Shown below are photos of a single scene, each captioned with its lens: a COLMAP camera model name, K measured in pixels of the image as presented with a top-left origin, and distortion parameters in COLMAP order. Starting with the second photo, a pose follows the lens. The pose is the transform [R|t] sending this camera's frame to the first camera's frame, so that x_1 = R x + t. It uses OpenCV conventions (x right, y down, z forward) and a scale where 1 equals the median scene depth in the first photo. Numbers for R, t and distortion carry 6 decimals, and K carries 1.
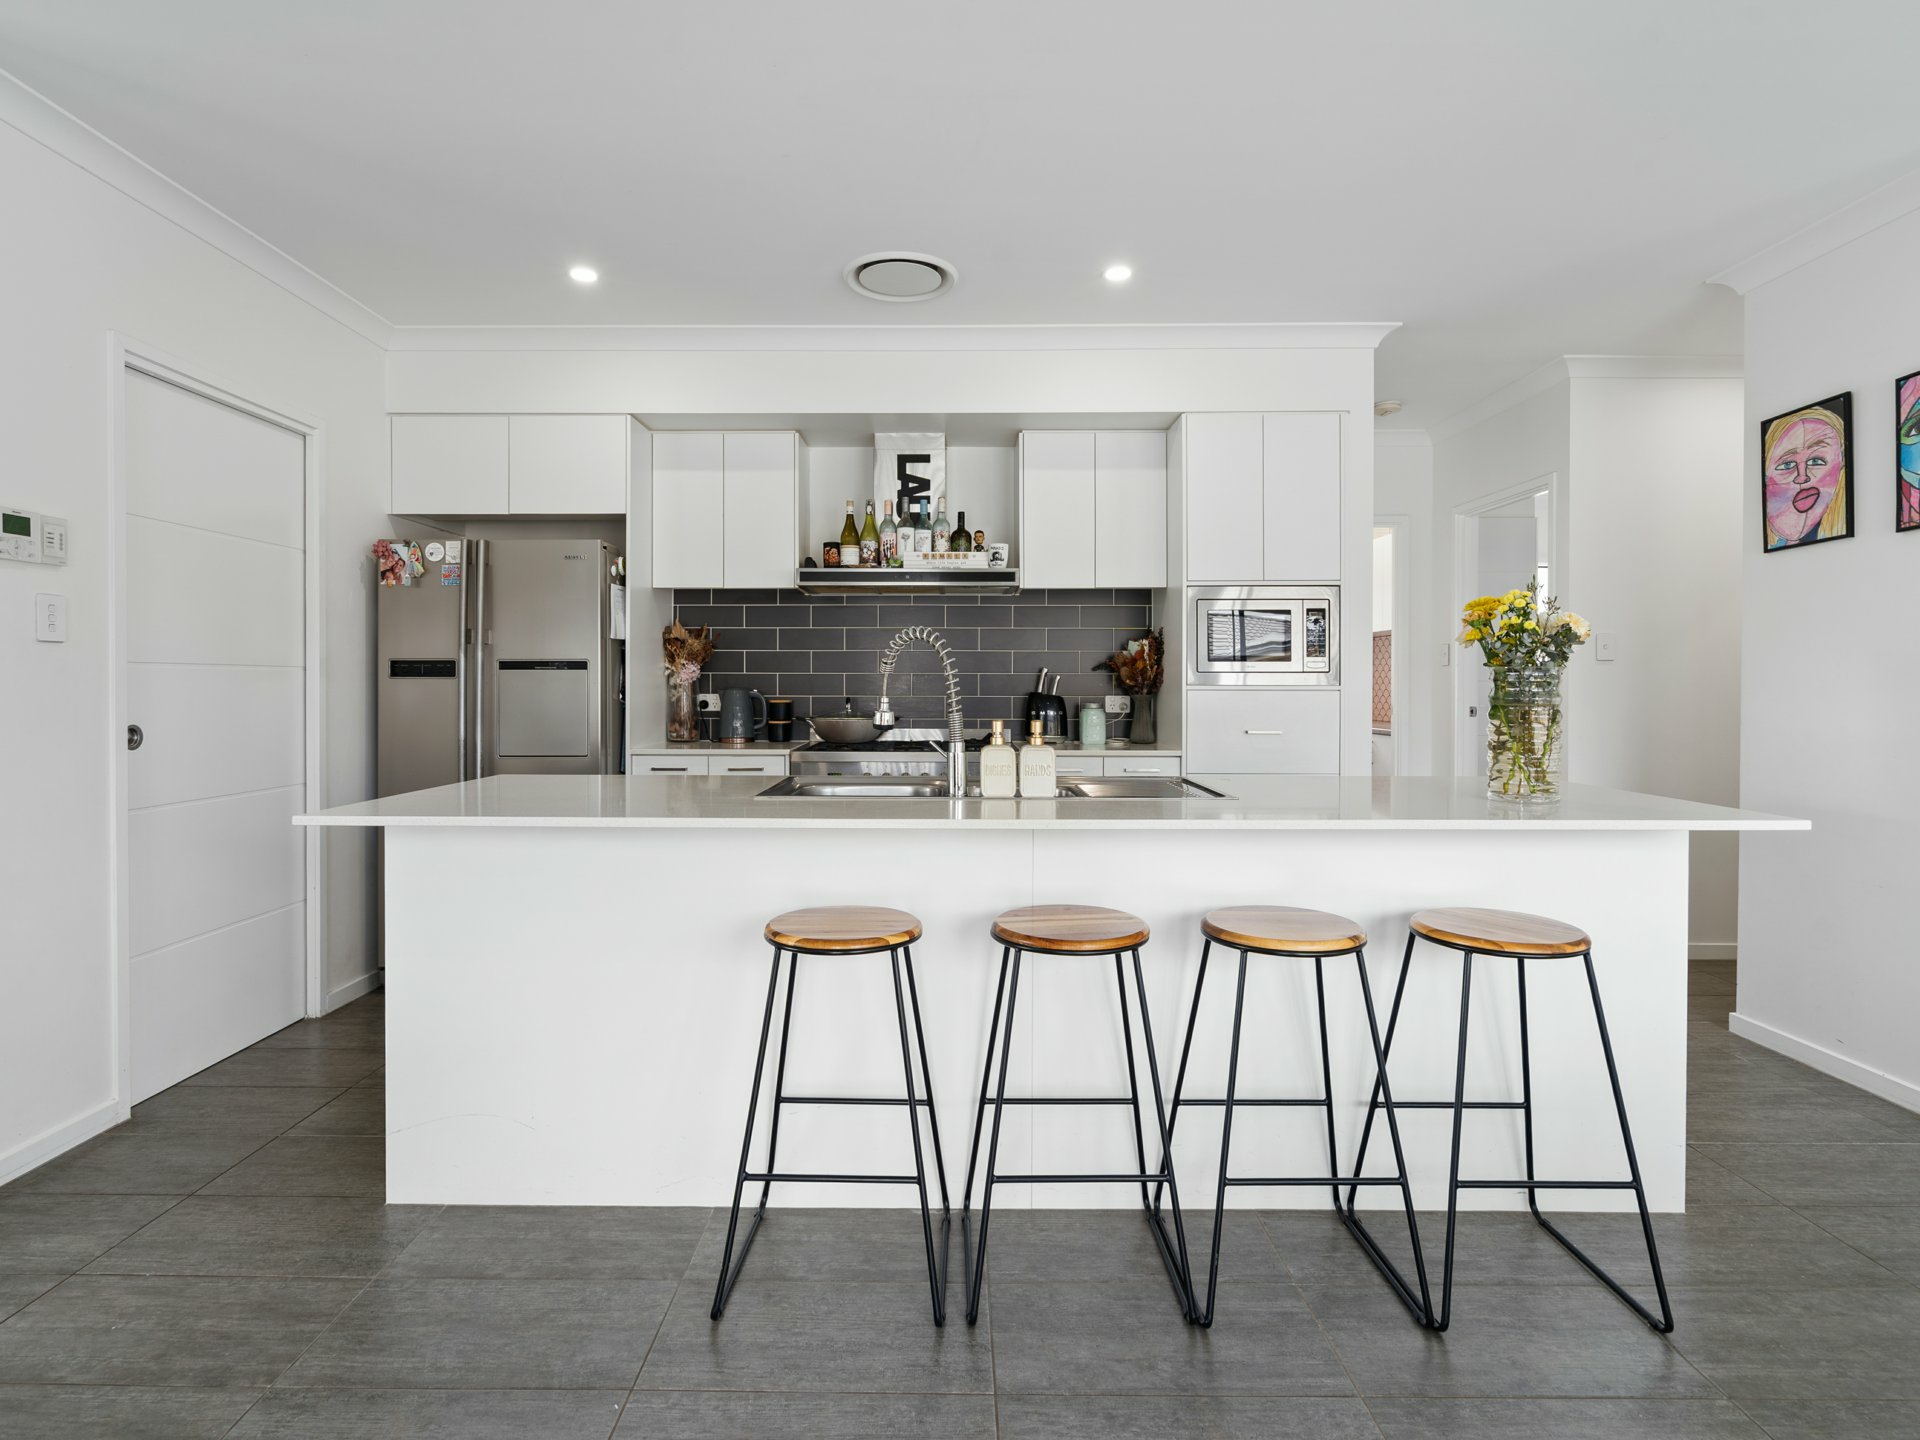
lens RADIAL K [[987.4, 0, 965.6], [0, 987.4, 700.1], [0, 0, 1]] dist [-0.001311, 0.001744]
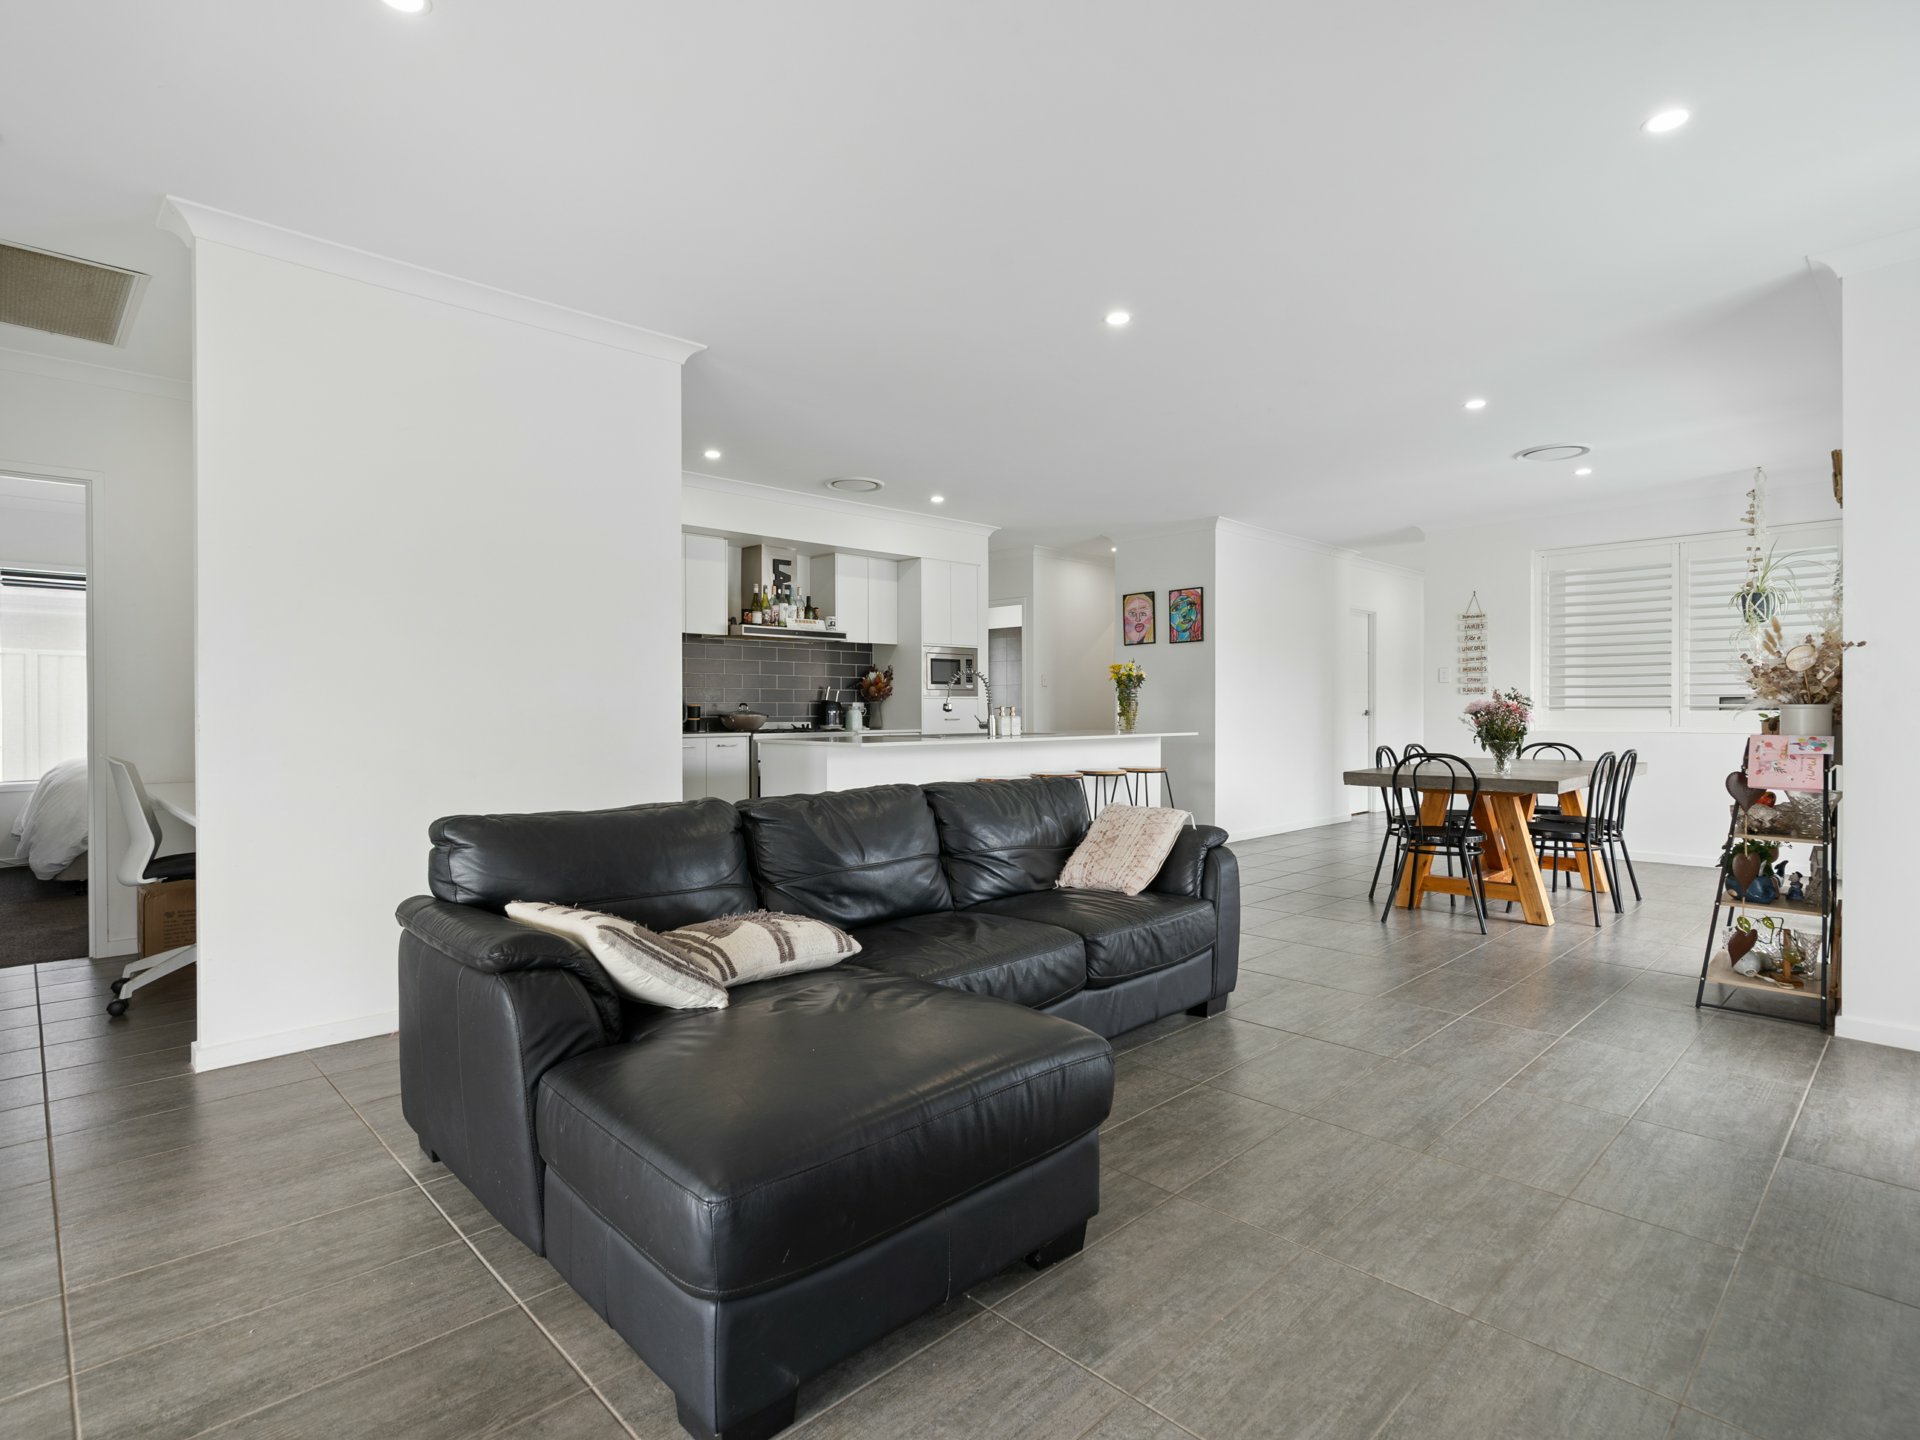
lens RADIAL K [[987.4, 0, 953.2], [0, 987.4, 715.8], [0, 0, 1]] dist [-0.001311, 0.001744]
pose [[0.718372, -0.007430, 0.695619, -1.049932], [0.011992, 0.999927, -0.001704, 0.027335], [-0.695556, 0.009566, 0.718409, -0.437842]]
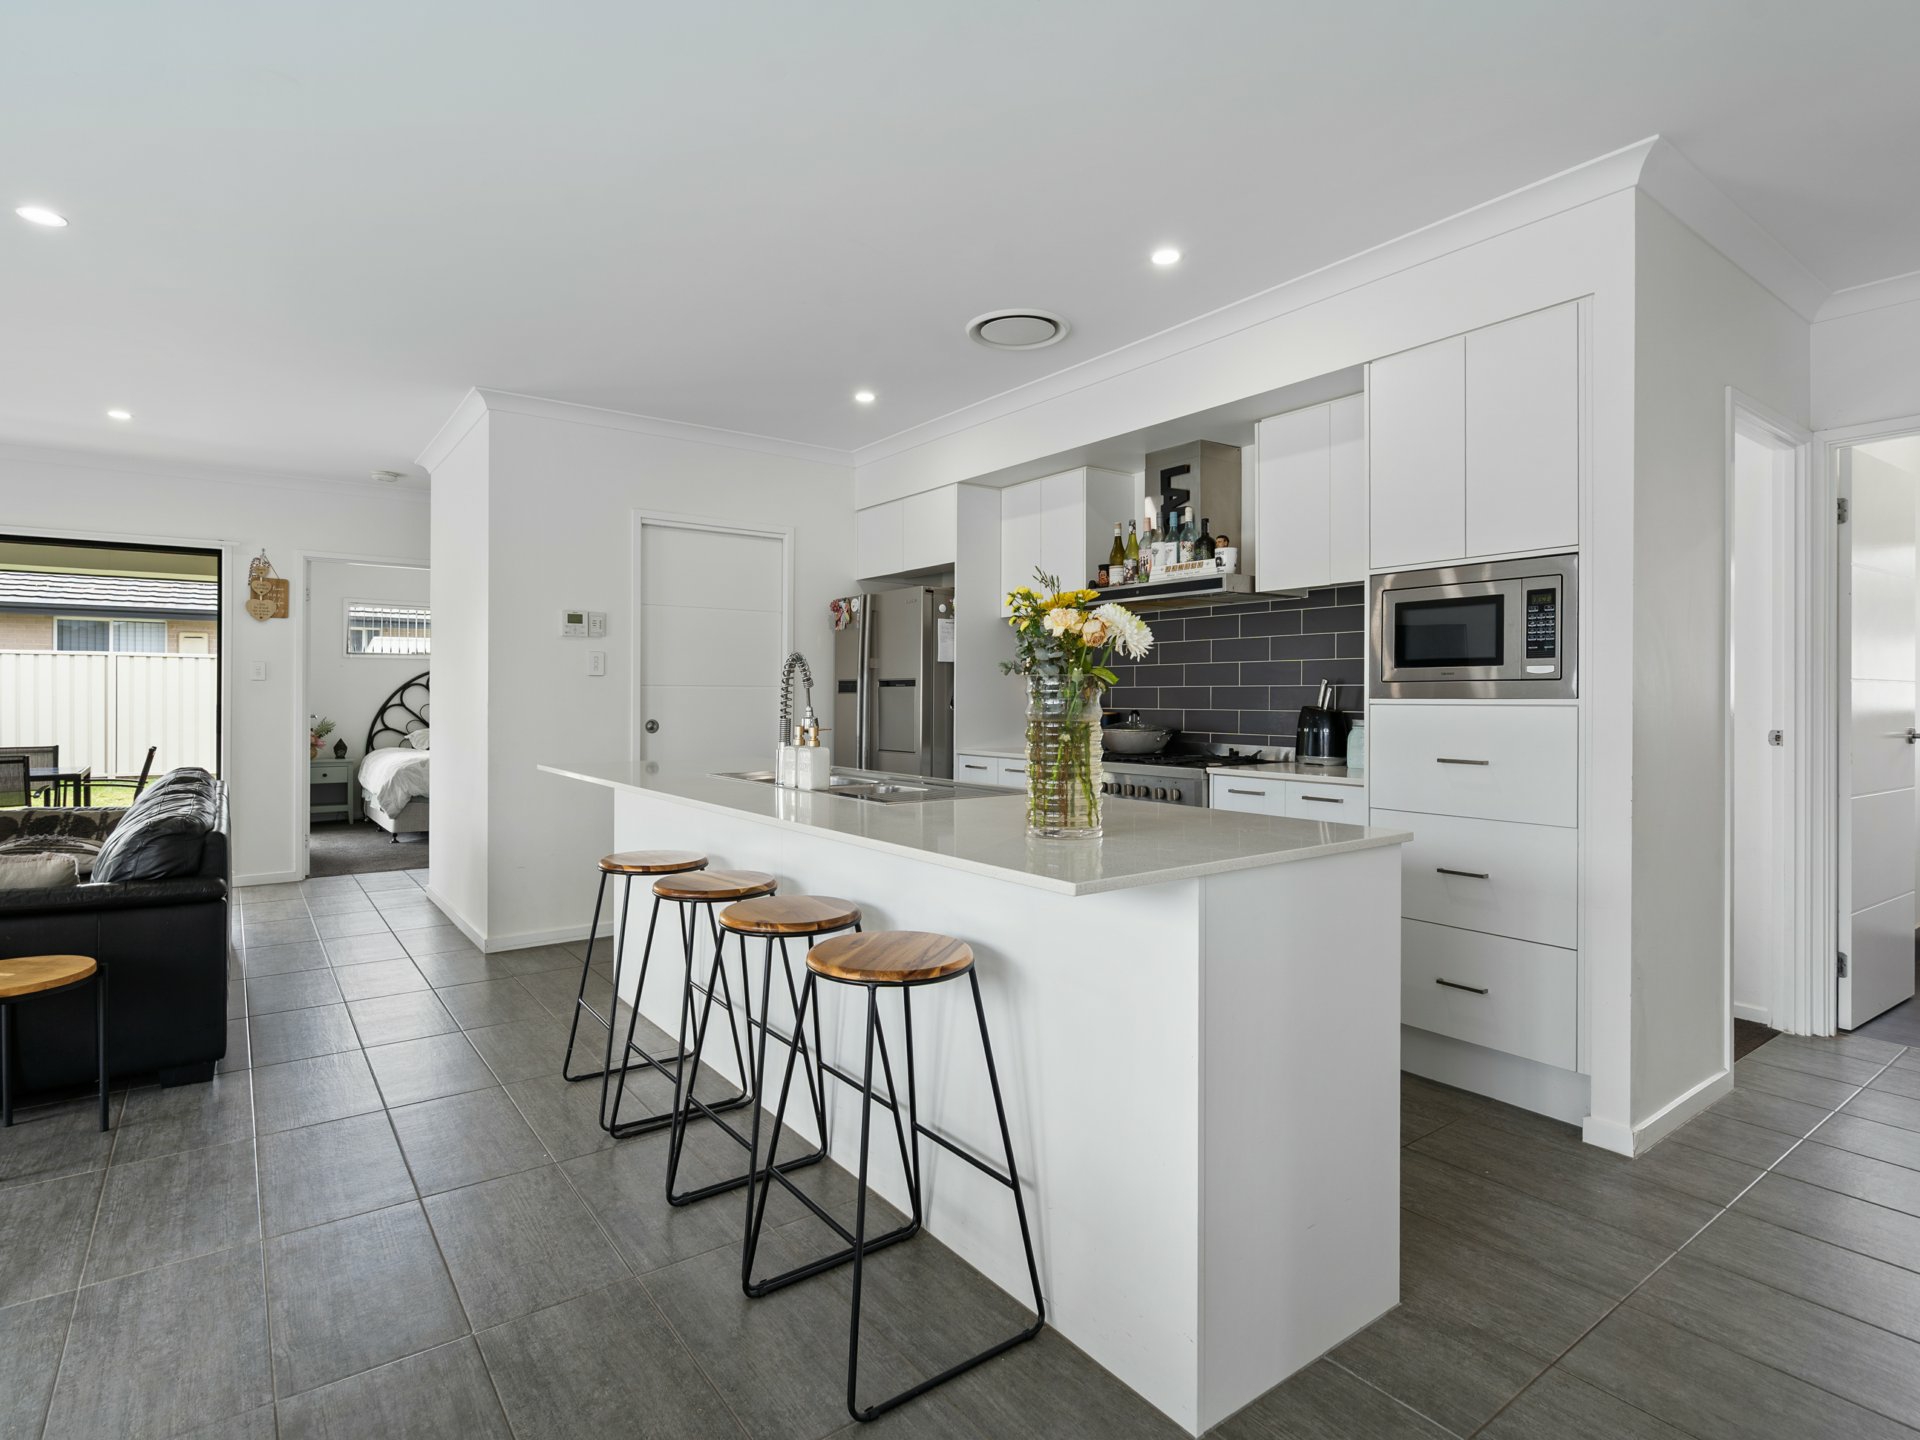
lens RADIAL K [[987.4, 0, 966.6], [0, 987.4, 701.4], [0, 0, 1]] dist [-0.001311, 0.001744]
pose [[0.603651, 0.003438, -0.797242, 0.630043], [-0.012005, 0.999917, -0.004778, -0.004660], [0.797159, 0.012455, 0.603641, 0.236643]]
